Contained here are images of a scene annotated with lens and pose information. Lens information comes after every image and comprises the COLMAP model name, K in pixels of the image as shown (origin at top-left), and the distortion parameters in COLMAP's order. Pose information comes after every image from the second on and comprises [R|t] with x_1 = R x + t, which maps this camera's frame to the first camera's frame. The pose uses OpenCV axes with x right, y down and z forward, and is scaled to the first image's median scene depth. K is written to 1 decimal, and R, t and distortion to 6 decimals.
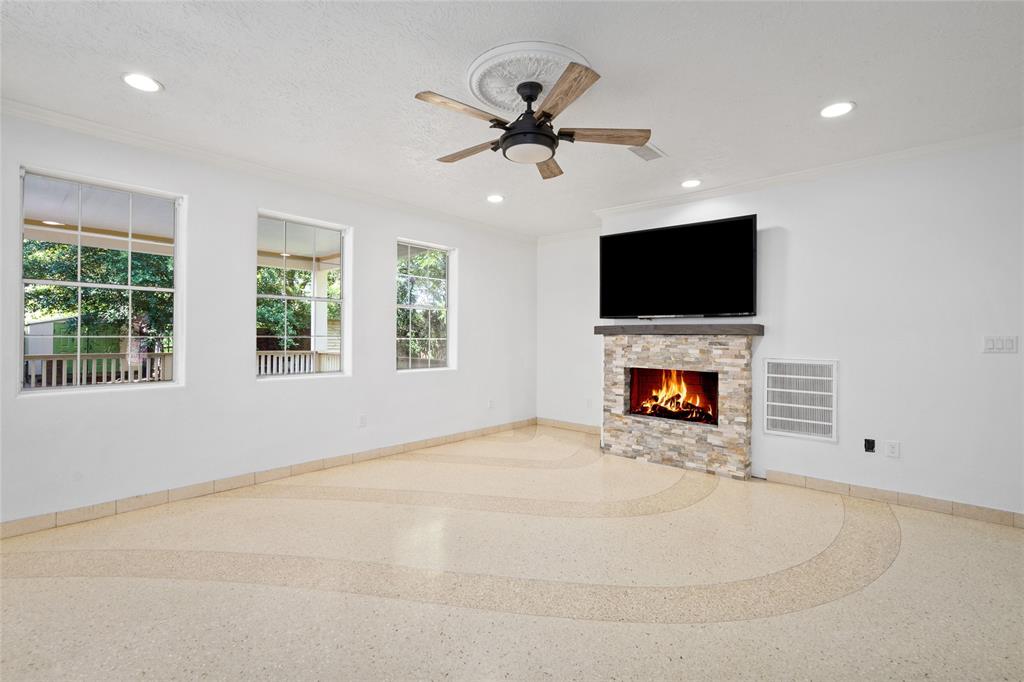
lens RADIAL K [[463.1, 0, 517.7], [0, 463.1, 334.0], [0, 0, 1]] dist [-0.005776, 0.000884]
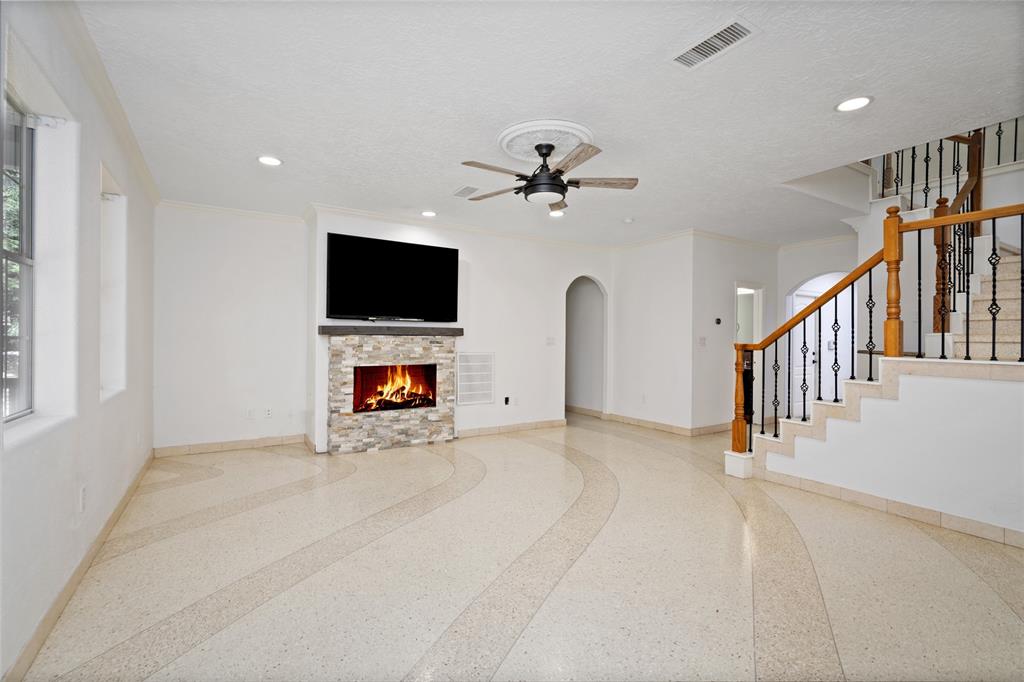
lens RADIAL K [[463.1, 0, 506.5], [0, 463.1, 344.3], [0, 0, 1]] dist [-0.005776, 0.000884]
pose [[0.311786, -0.020029, 0.949941, -0.692258], [-0.010458, 0.999645, 0.024510, -0.006995], [-0.950095, -0.017576, 0.311466, 0.386333]]
